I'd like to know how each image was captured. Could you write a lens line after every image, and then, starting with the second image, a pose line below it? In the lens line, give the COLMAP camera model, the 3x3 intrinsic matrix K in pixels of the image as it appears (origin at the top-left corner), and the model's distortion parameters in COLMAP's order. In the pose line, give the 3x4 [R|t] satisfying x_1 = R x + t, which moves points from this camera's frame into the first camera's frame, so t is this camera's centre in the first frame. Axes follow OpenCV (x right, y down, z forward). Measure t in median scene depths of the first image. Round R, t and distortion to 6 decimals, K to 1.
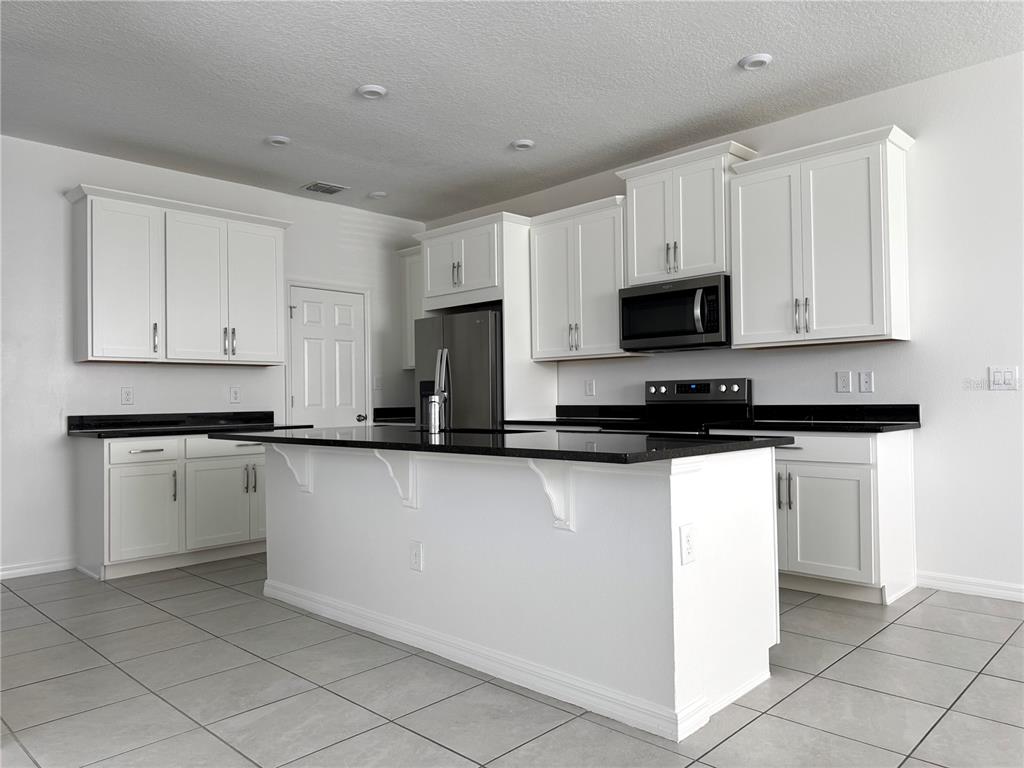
lens RADIAL K [[706.7, 0, 516.7], [0, 706.7, 387.8], [0, 0, 1]] dist [0.033695, -0.039106]
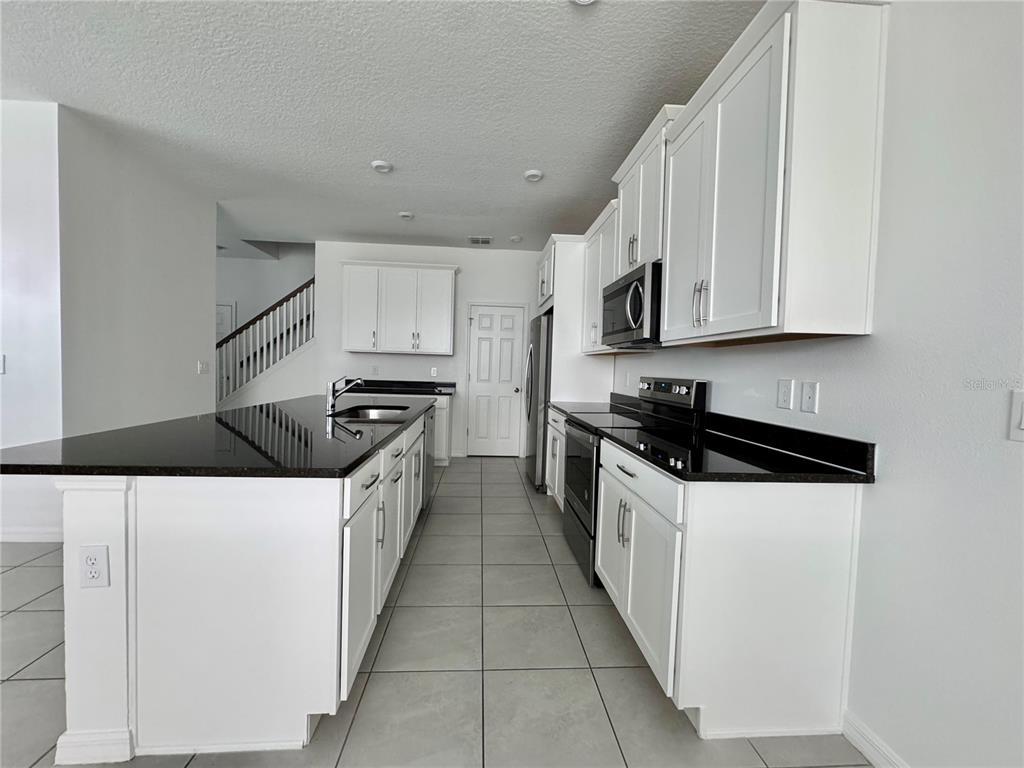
lens RADIAL K [[407.7, 0, 510.8], [0, 407.7, 383.5], [0, 0, 1]] dist [-0.003895, -0.000192]
pose [[0.738316, 0.064709, -0.671344, 0.459767], [-0.033881, 0.997689, 0.058904, -0.029157], [0.673604, -0.020744, 0.738801, 0.448307]]
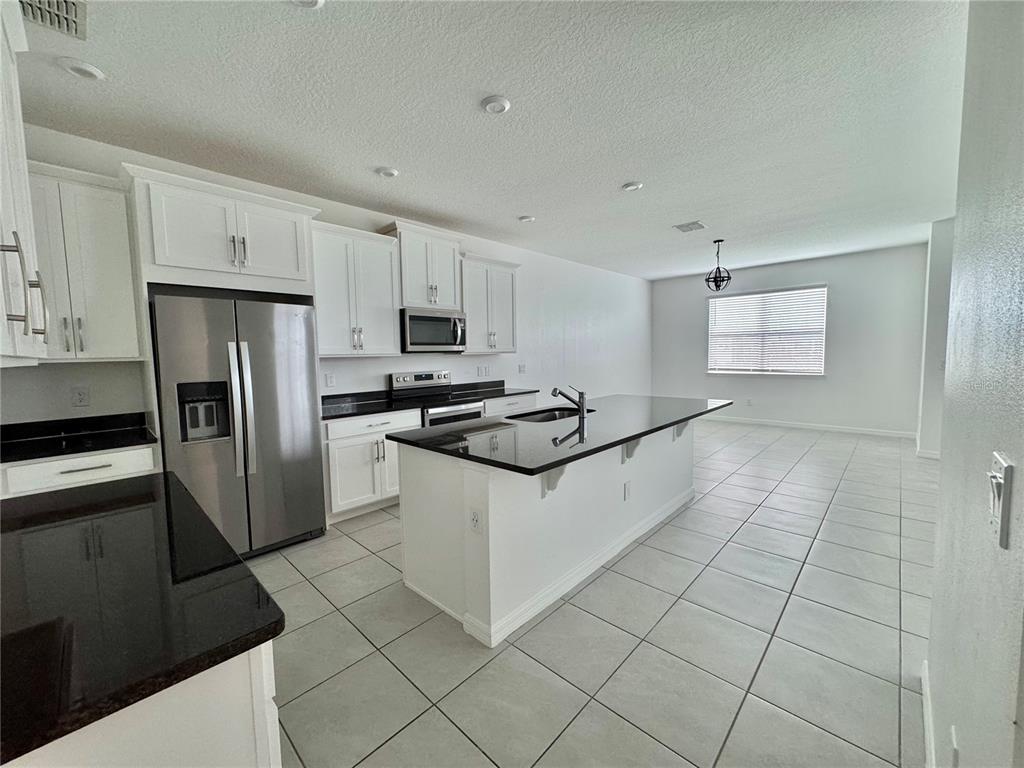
lens RADIAL K [[407.7, 0, 507.5], [0, 407.7, 382.7], [0, 0, 1]] dist [-0.003895, -0.000192]
pose [[0.006830, -0.056974, 0.998352, -0.660708], [0.006475, 0.998357, 0.056930, -0.037266], [-0.999956, 0.006076, 0.007188, 0.788495]]
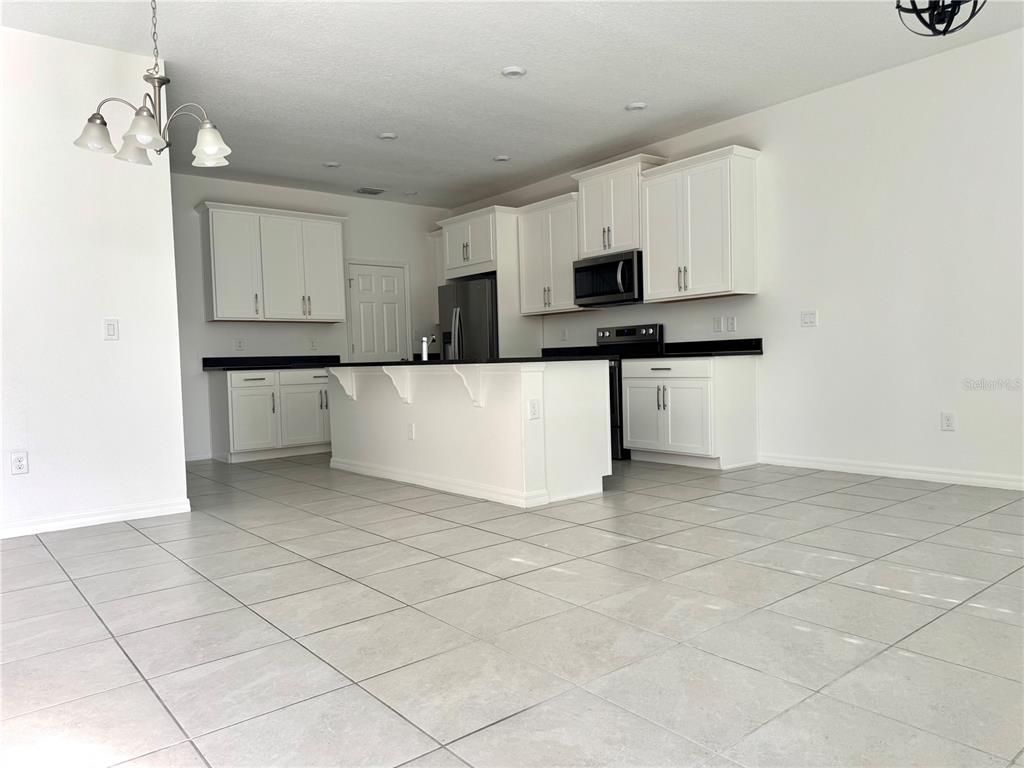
lens RADIAL K [[706.7, 0, 521.4], [0, 706.7, 391.1], [0, 0, 1]] dist [0.033695, -0.039106]
pose [[0.993744, -0.008293, -0.111374, 0.195026], [0.015108, 0.998055, 0.060480, 0.028369], [0.110656, -0.061784, 0.991936, -0.400349]]
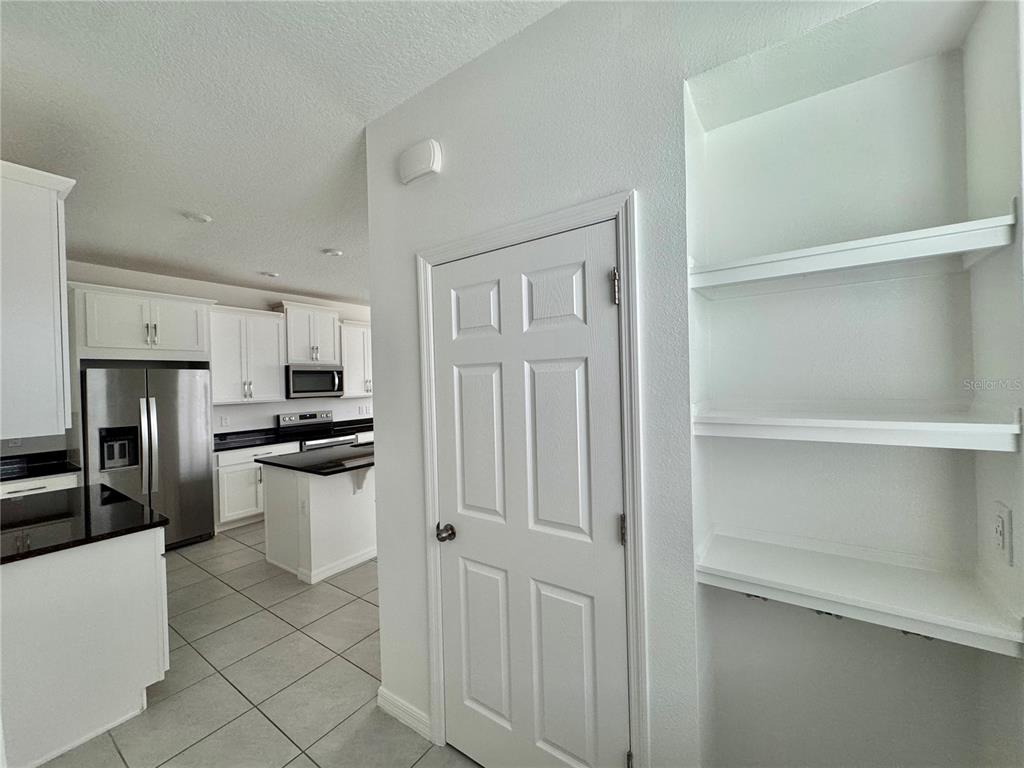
lens RADIAL K [[407.7, 0, 507.6], [0, 407.7, 381.0], [0, 0, 1]] dist [-0.003895, -0.000192]
pose [[-0.145835, 0.020117, 0.989104, -0.978839], [0.016707, 0.999701, -0.017869, -0.069416], [-0.989168, 0.013919, -0.146127, 0.589795]]
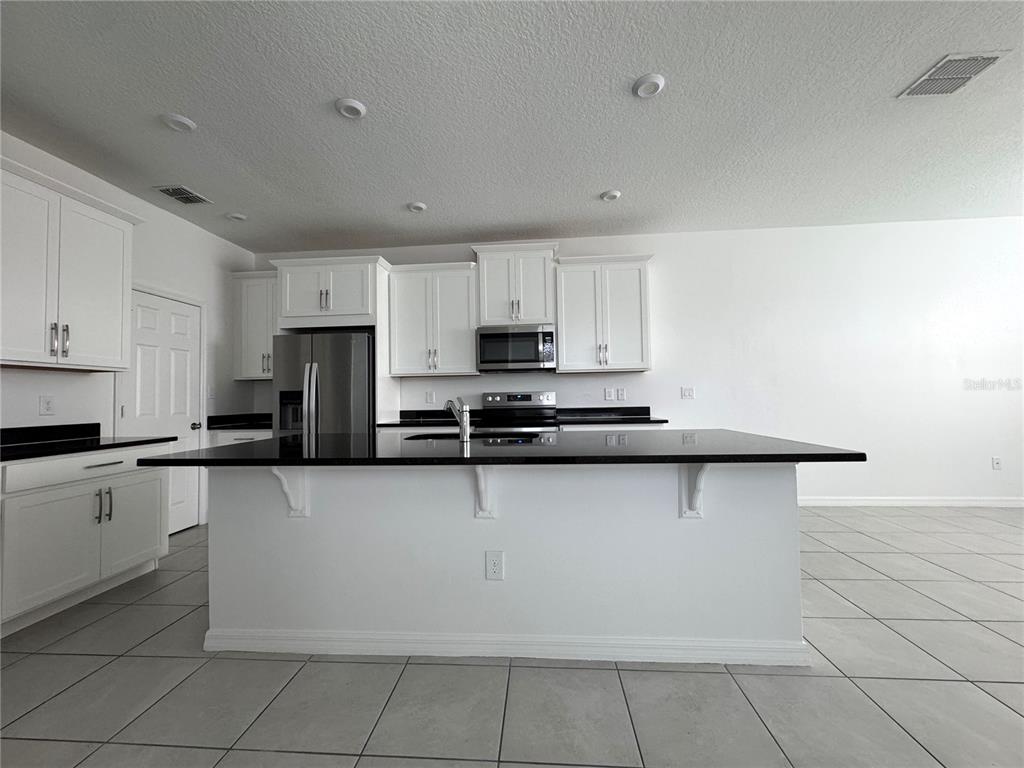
lens RADIAL K [[407.7, 0, 511.0], [0, 407.7, 380.2], [0, 0, 1]] dist [-0.003895, -0.000192]
pose [[0.778657, 0.026979, 0.626869, -0.306357], [-0.002936, 0.999221, -0.039357, -0.002257], [-0.627443, 0.028806, 0.778130, 0.324596]]
